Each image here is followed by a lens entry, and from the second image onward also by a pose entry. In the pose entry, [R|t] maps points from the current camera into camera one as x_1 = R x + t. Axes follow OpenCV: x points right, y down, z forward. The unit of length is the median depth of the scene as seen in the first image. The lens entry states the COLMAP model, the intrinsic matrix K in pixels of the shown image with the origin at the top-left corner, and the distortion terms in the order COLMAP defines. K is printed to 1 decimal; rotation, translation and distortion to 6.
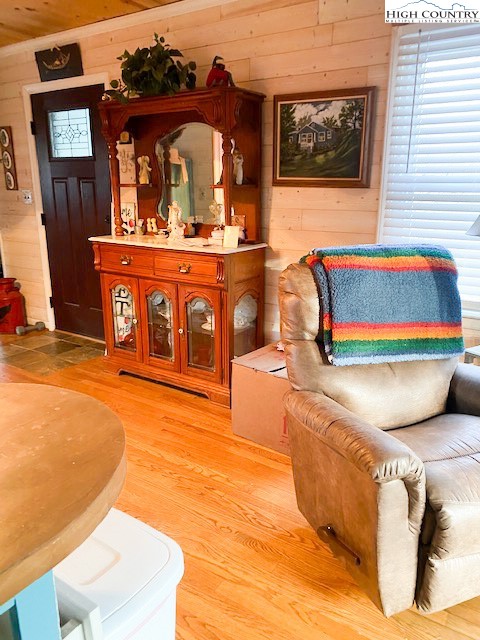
lens RADIAL K [[488.8, 0, 241.2], [0, 488.8, 318.4], [0, 0, 1]] dist [0.014890, -0.000984]
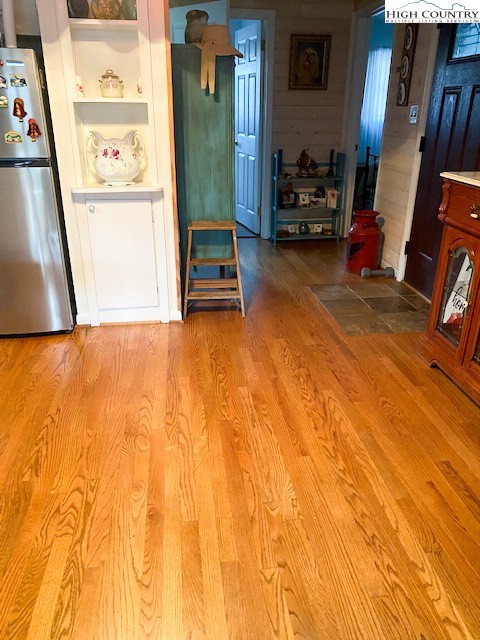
lens RADIAL K [[488.8, 0, 257.0], [0, 488.8, 321.1], [0, 0, 1]] dist [0.014890, -0.000984]
pose [[0.679642, 0.300075, -0.669359, 0.037129], [-0.205360, 0.953847, 0.219097, -0.048796], [0.704211, -0.011448, 0.709898, 0.248306]]
